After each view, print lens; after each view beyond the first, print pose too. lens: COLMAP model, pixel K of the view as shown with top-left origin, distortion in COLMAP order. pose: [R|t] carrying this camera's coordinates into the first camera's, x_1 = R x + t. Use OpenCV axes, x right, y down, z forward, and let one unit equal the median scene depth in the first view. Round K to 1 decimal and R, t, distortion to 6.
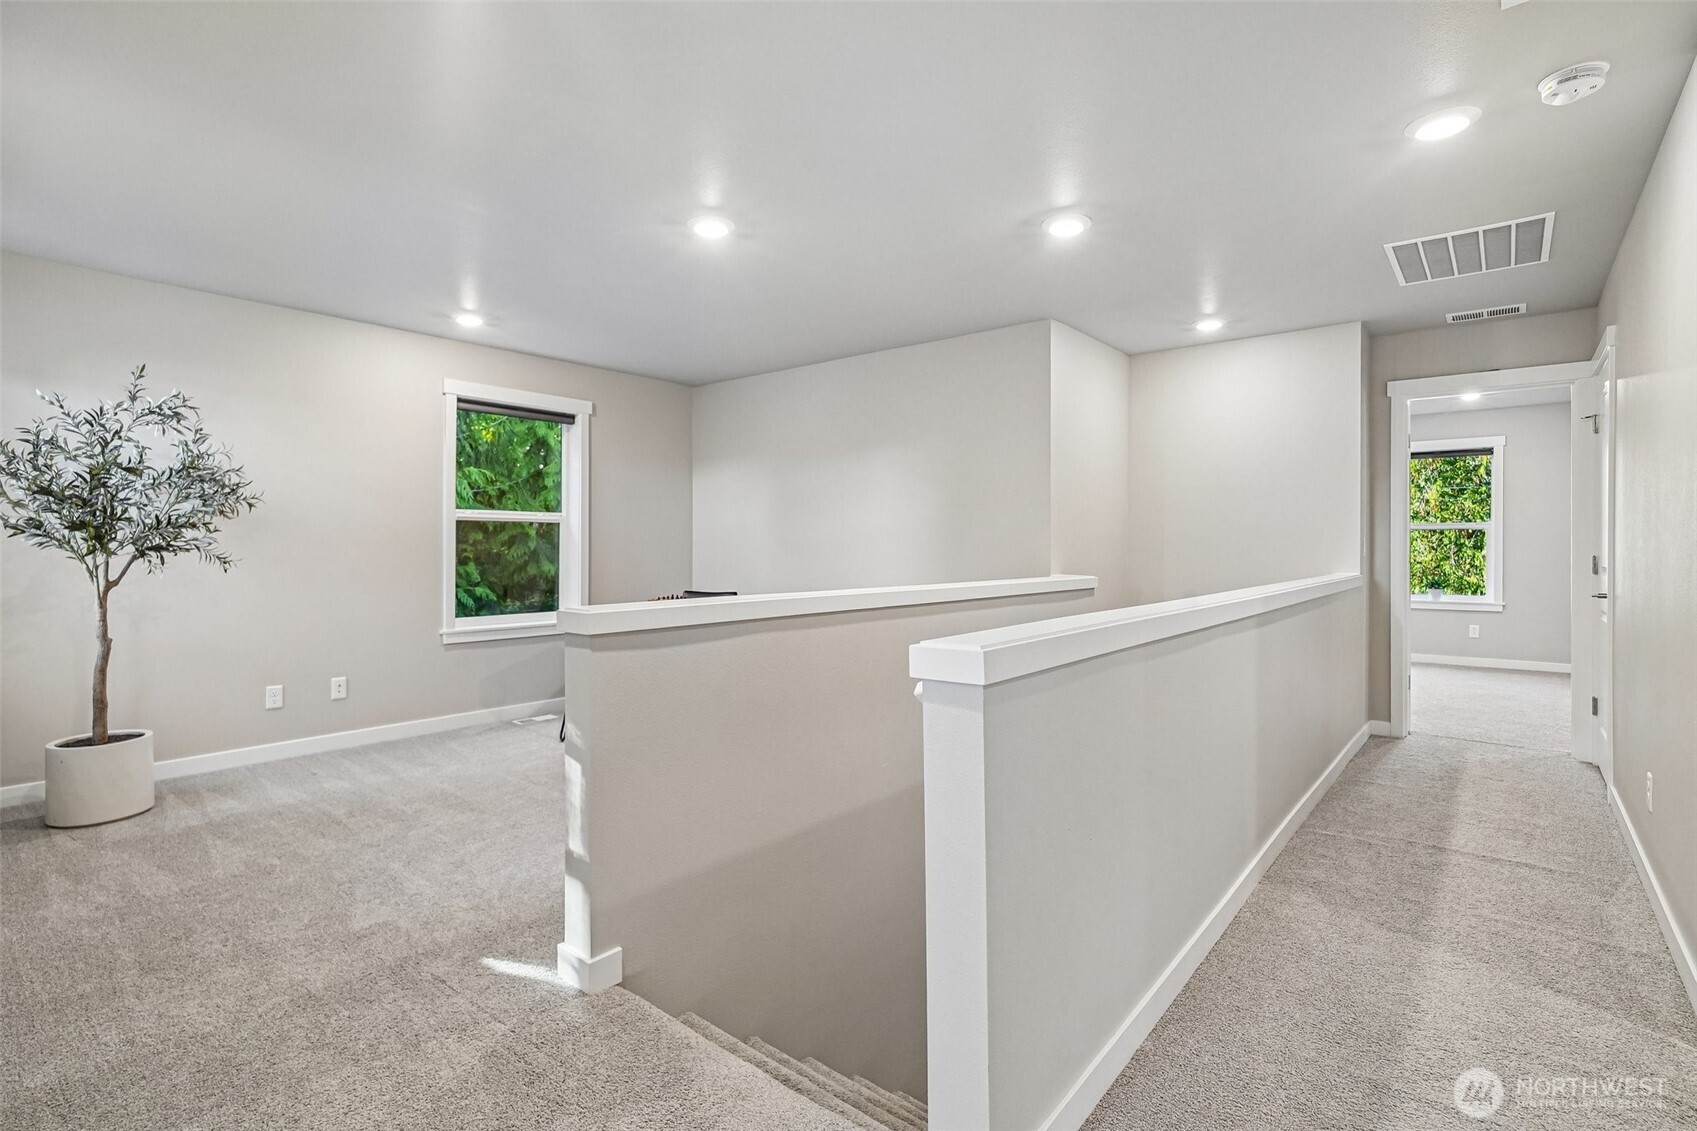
lens RADIAL K [[810.8, 0, 865.7], [0, 810.8, 549.1], [0, 0, 1]] dist [-0.002692, 0.001035]
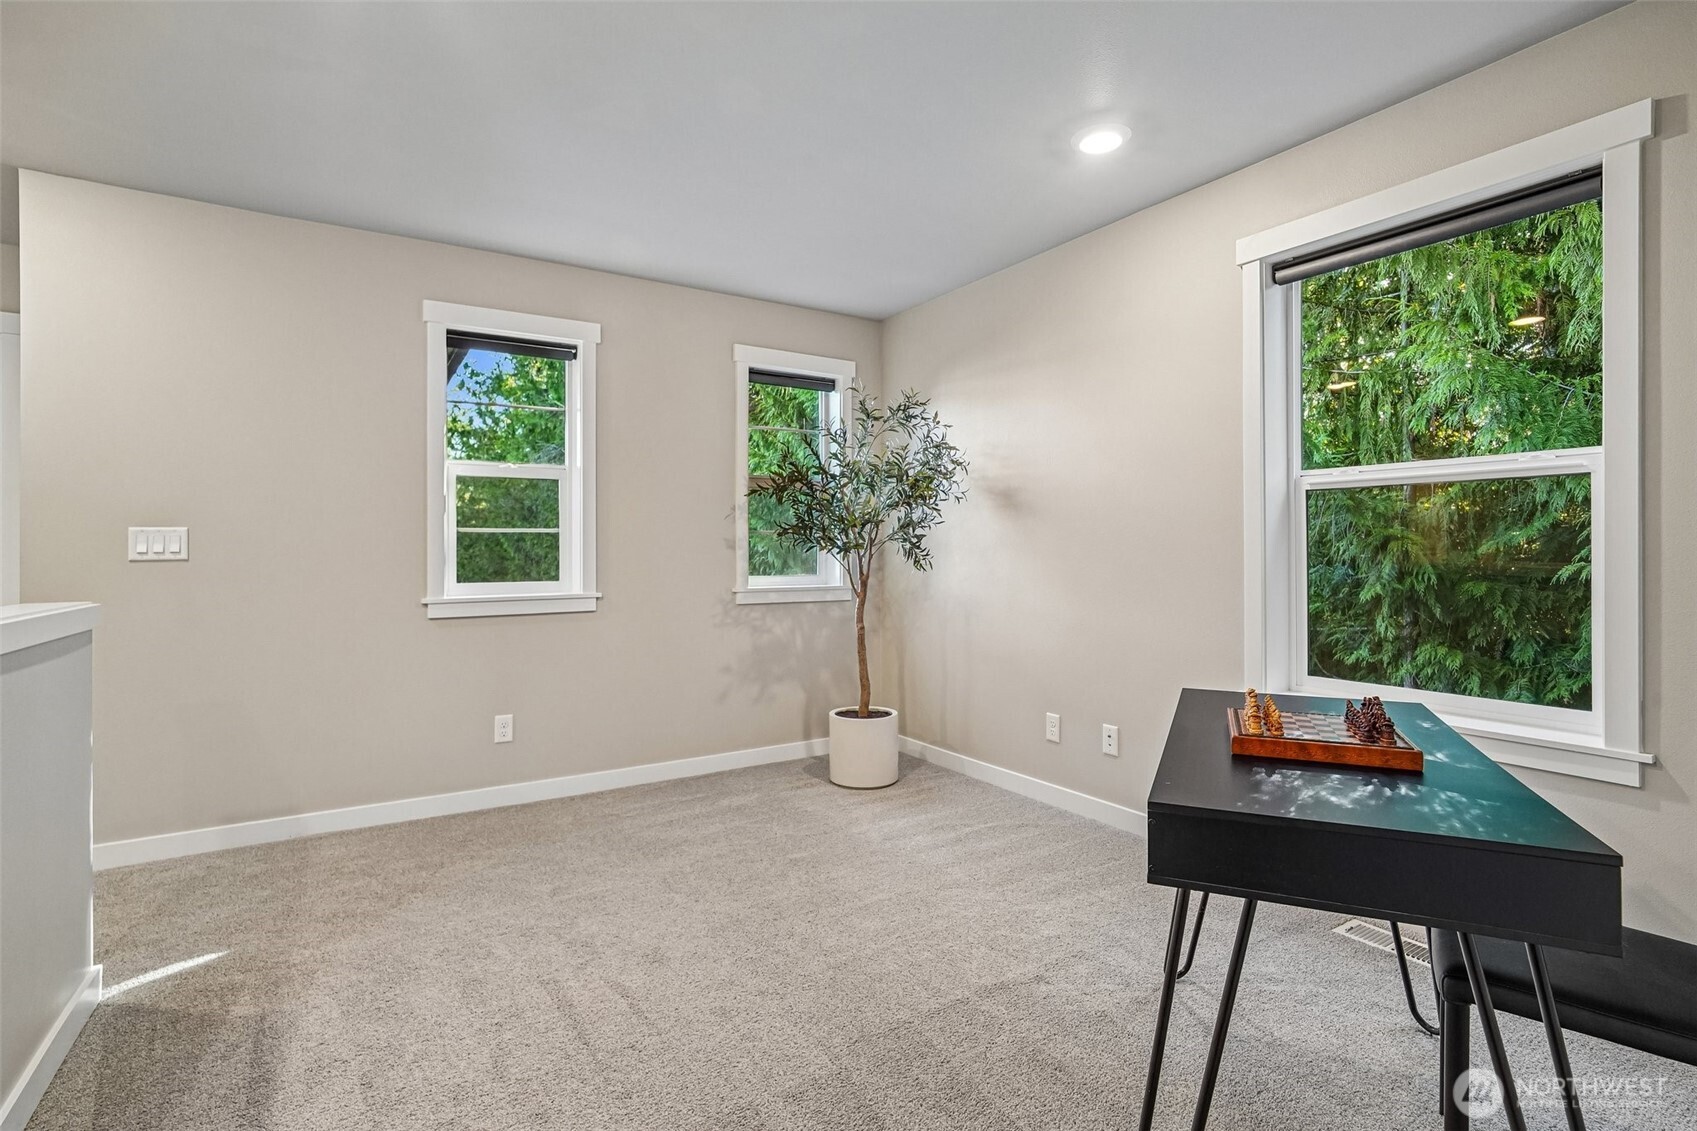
lens RADIAL K [[810.8, 0, 865.7], [0, 810.8, 549.1], [0, 0, 1]] dist [-0.002692, 0.001035]
pose [[-0.317016, -0.010565, -0.948361, 0.127824], [-0.007300, 0.999936, -0.008699, 0.014810], [0.948392, 0.004166, -0.317073, 1.334159]]
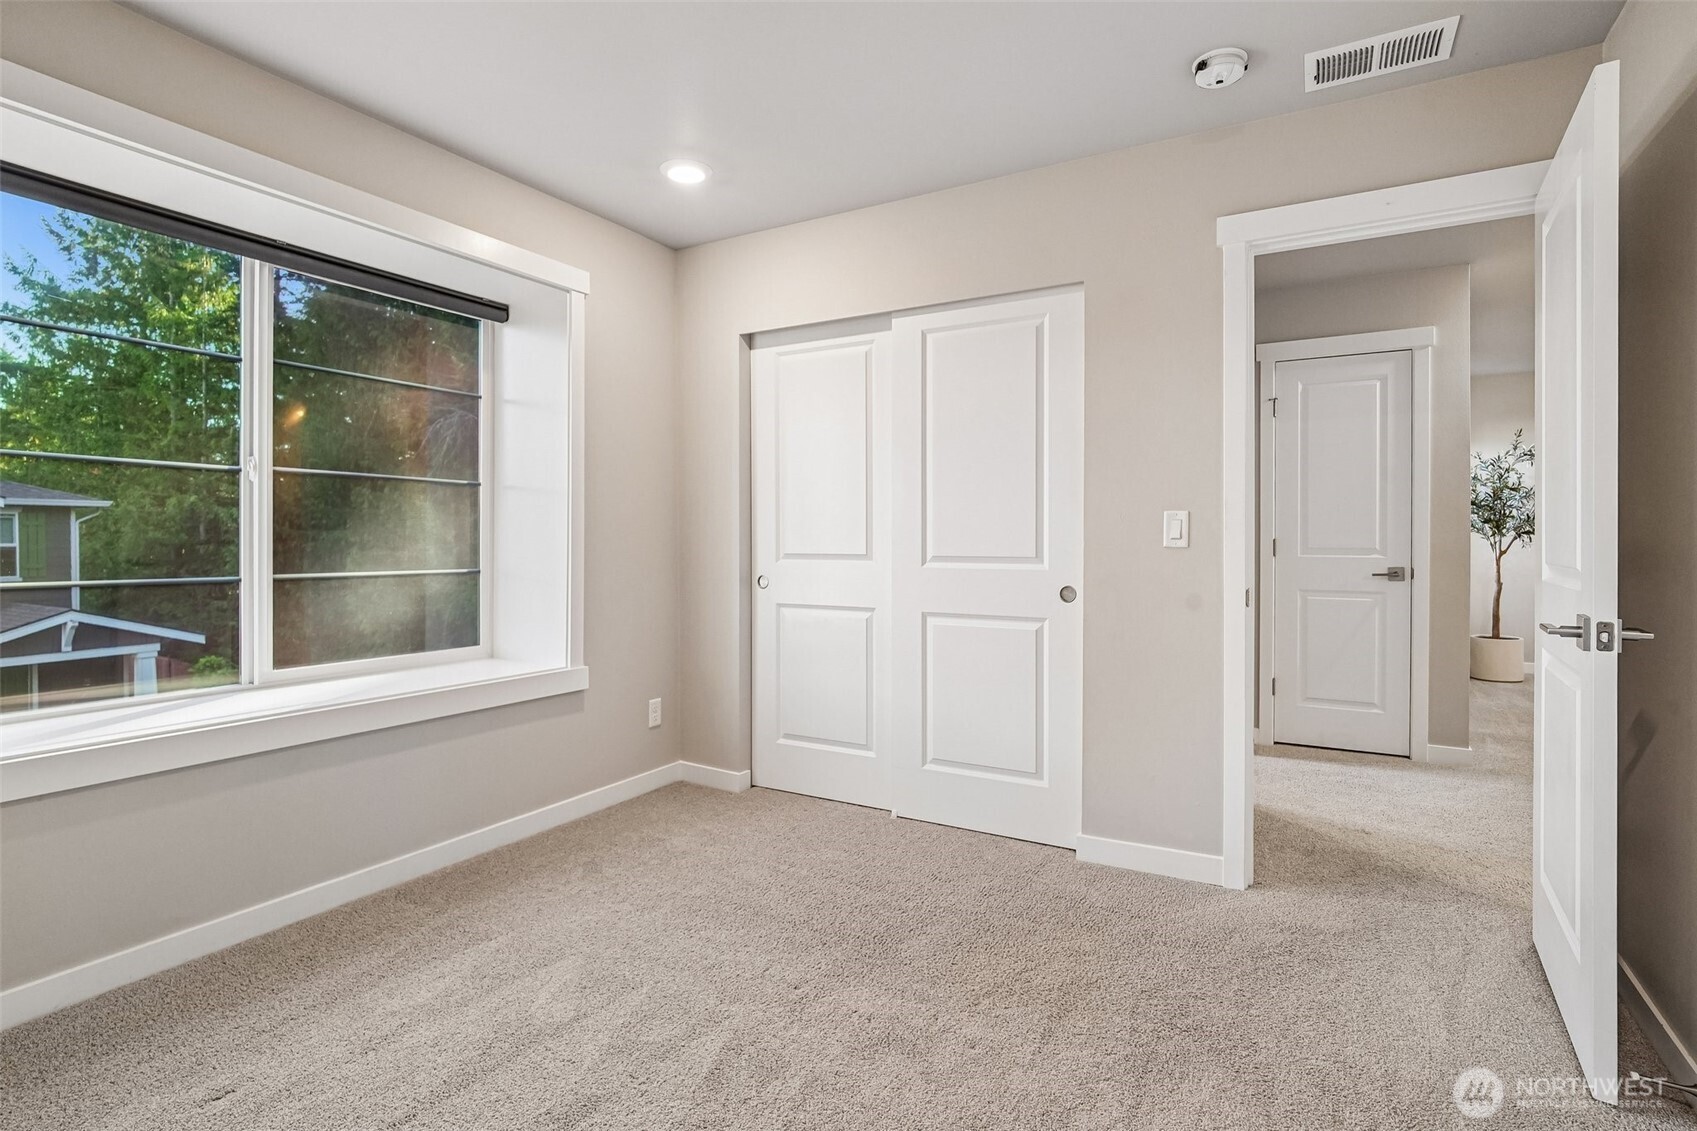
lens RADIAL K [[810.8, 0, 865.7], [0, 810.8, 549.1], [0, 0, 1]] dist [-0.002692, 0.001035]
pose [[0.162596, 0.012191, -0.986617, 0.612067], [-0.001593, 0.999926, 0.012093, 0.015716], [0.986691, -0.000395, 0.162603, -0.687898]]
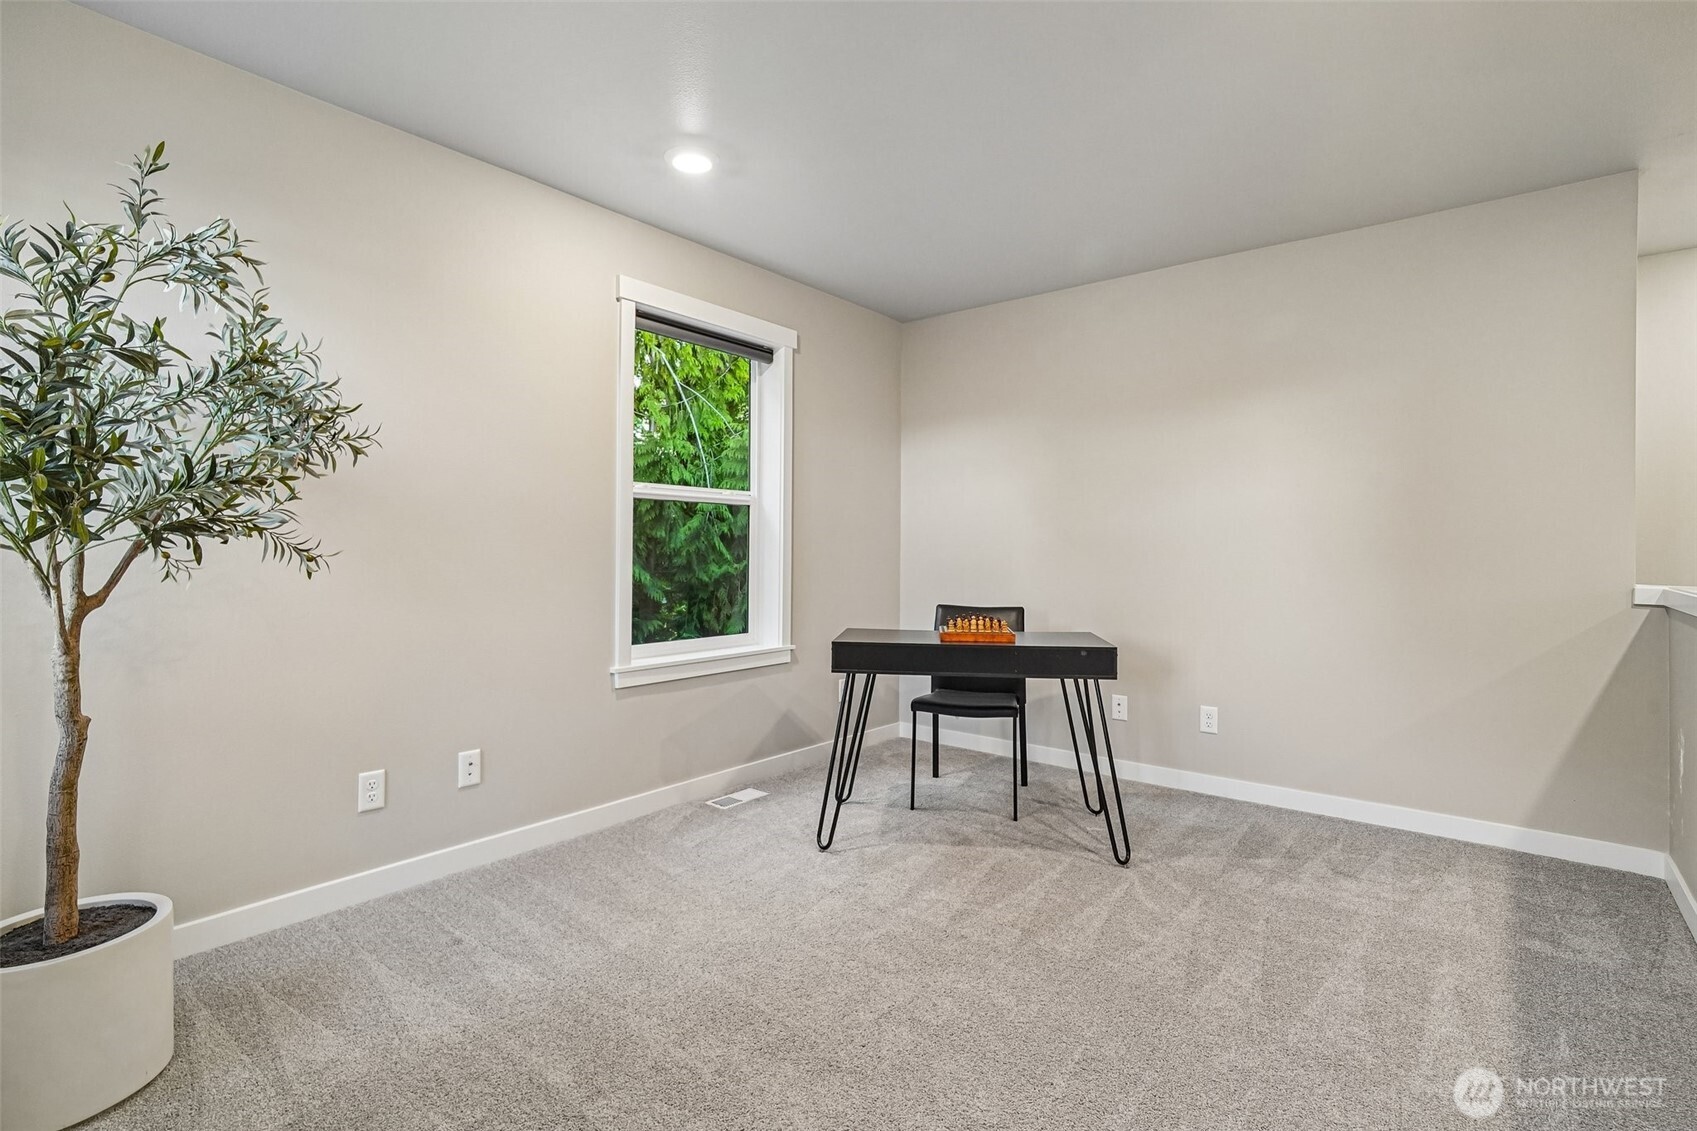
lens RADIAL K [[810.8, 0, 865.7], [0, 810.8, 549.1], [0, 0, 1]] dist [-0.002692, 0.001035]
pose [[0.999948, 0.005495, 0.008553, -0.473155], [-0.005467, 0.999980, -0.003213, 0.010835], [-0.008570, 0.003166, 0.999958, 0.513203]]
